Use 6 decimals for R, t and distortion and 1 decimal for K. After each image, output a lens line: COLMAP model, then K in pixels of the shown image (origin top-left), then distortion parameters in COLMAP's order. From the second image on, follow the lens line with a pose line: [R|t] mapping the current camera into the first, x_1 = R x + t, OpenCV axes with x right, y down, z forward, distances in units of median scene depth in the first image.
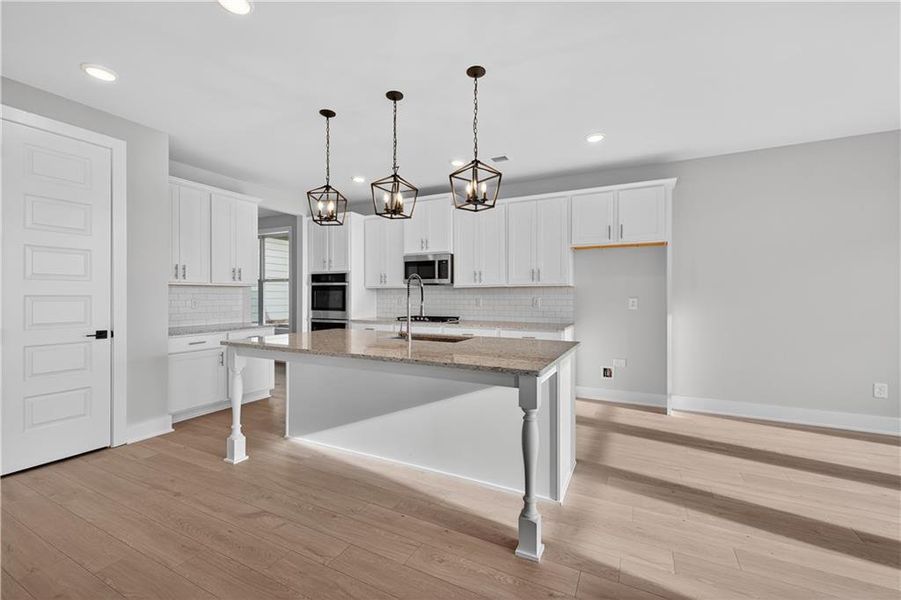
lens RADIAL K [[380.2, 0, 452.3], [0, 380.2, 297.5], [0, 0, 1]] dist [0.003624, -0.000075]
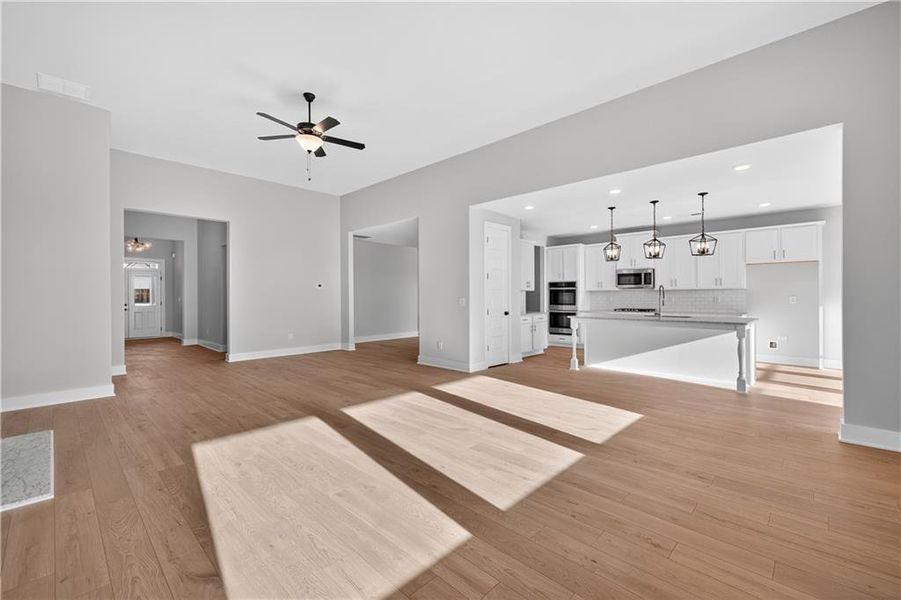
lens RADIAL K [[380.2, 0, 452.3], [0, 380.2, 297.5], [0, 0, 1]] dist [0.003624, -0.000075]
pose [[0.956365, -0.004737, -0.292136, -0.342835], [0.004296, 0.999988, -0.002154, 0.004352], [0.292143, 0.000805, 0.956374, -0.766352]]
